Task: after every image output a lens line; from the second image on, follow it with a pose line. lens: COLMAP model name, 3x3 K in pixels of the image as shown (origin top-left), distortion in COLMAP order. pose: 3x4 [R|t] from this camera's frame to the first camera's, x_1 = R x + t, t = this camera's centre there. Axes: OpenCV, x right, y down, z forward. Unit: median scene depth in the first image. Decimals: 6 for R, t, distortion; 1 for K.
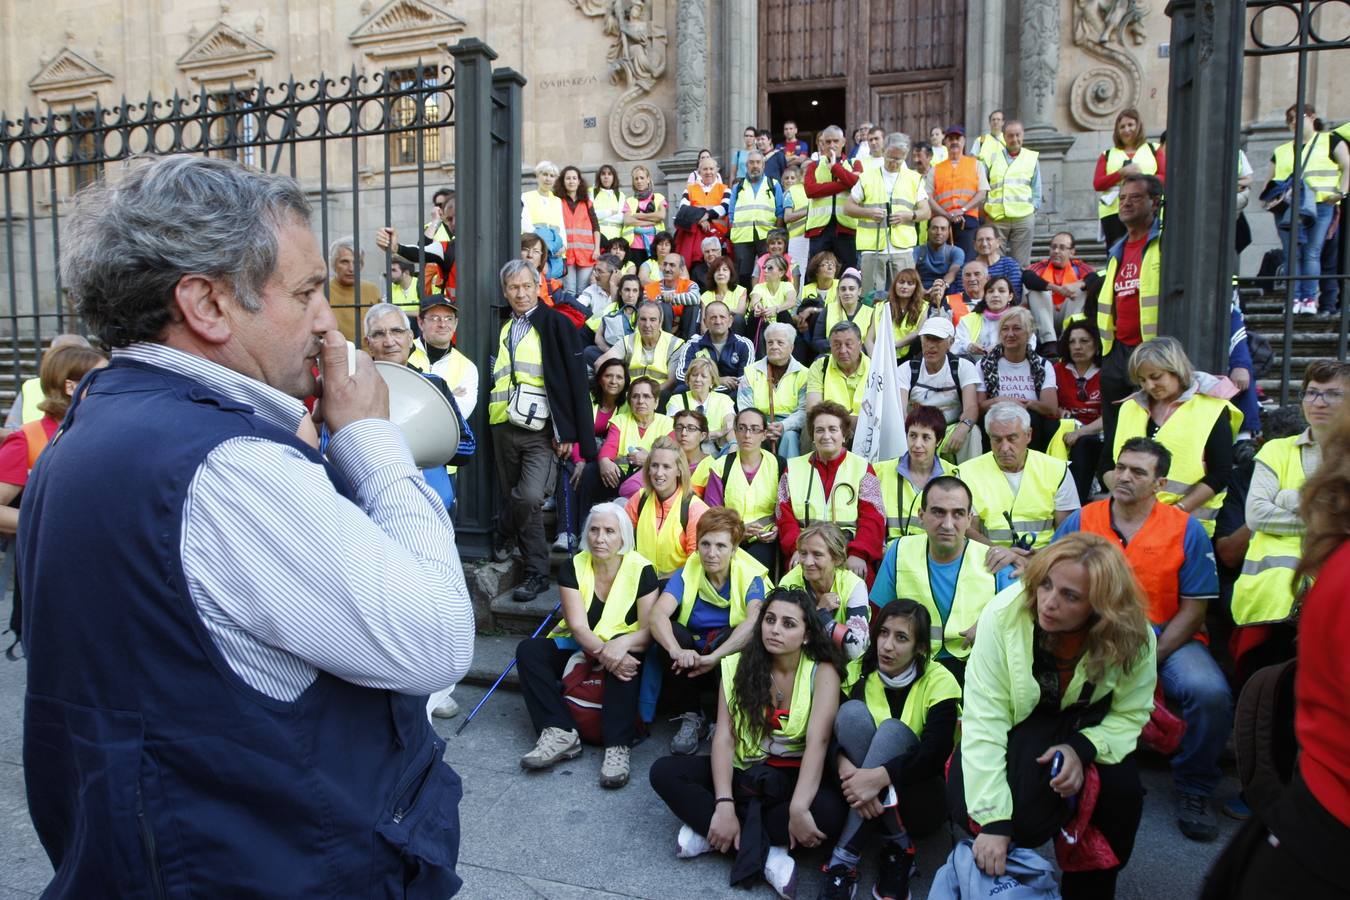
lens RADIAL K [[856.5, 0, 671.7], [0, 856.5, 450.6], [0, 0, 1]] dist [-0.051660, 0.043292]
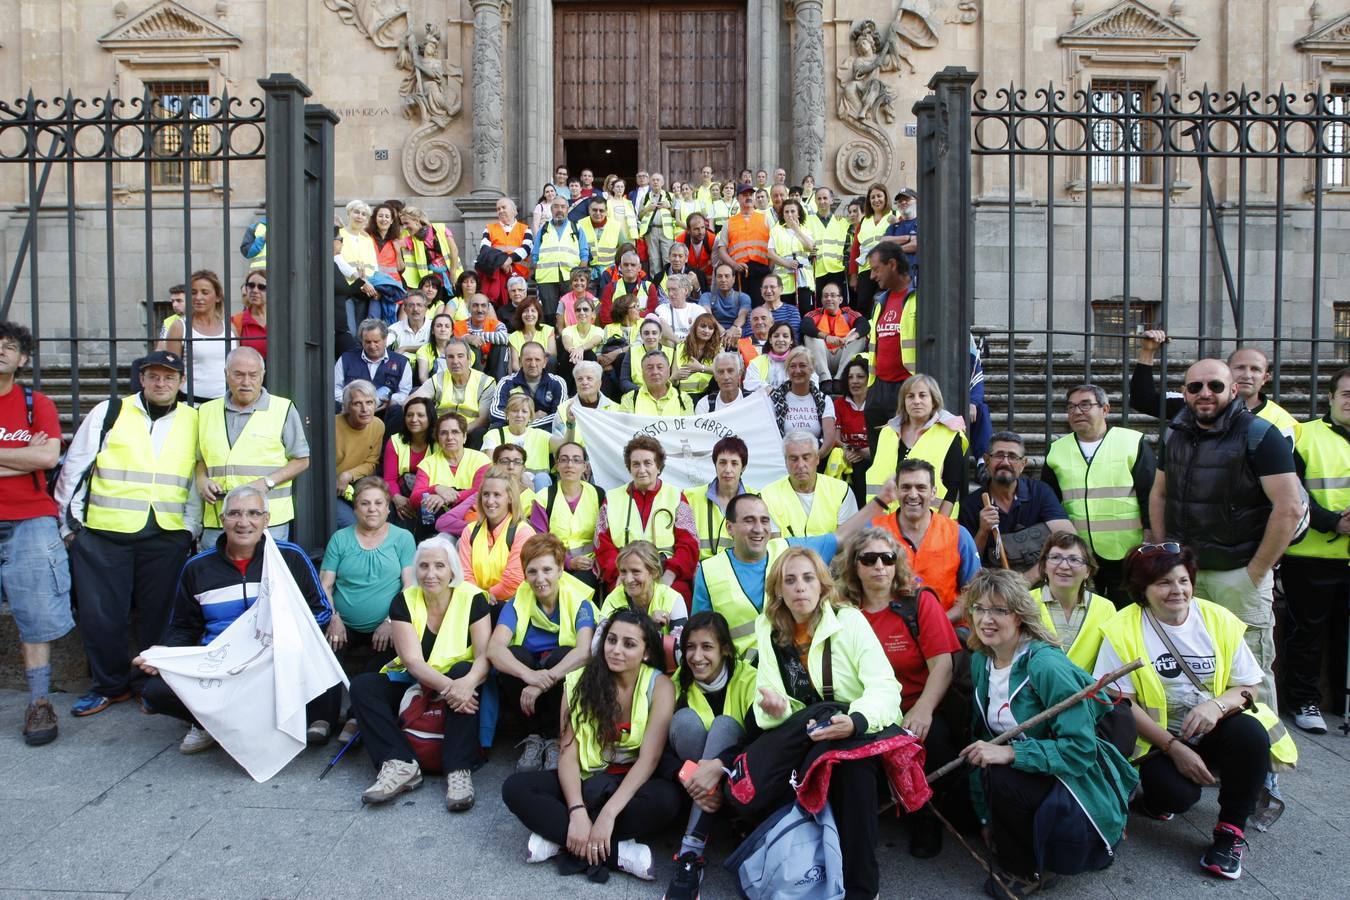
lens RADIAL K [[935.5, 0, 679.2], [0, 935.5, 449.2], [0, 0, 1]] dist [-0.045397, 0.050926]
pose [[0.961547, -0.013047, 0.274332, -0.076968], [0.026961, 0.998531, -0.047010, 0.012478], [-0.273315, 0.052598, 0.960485, -0.117319]]
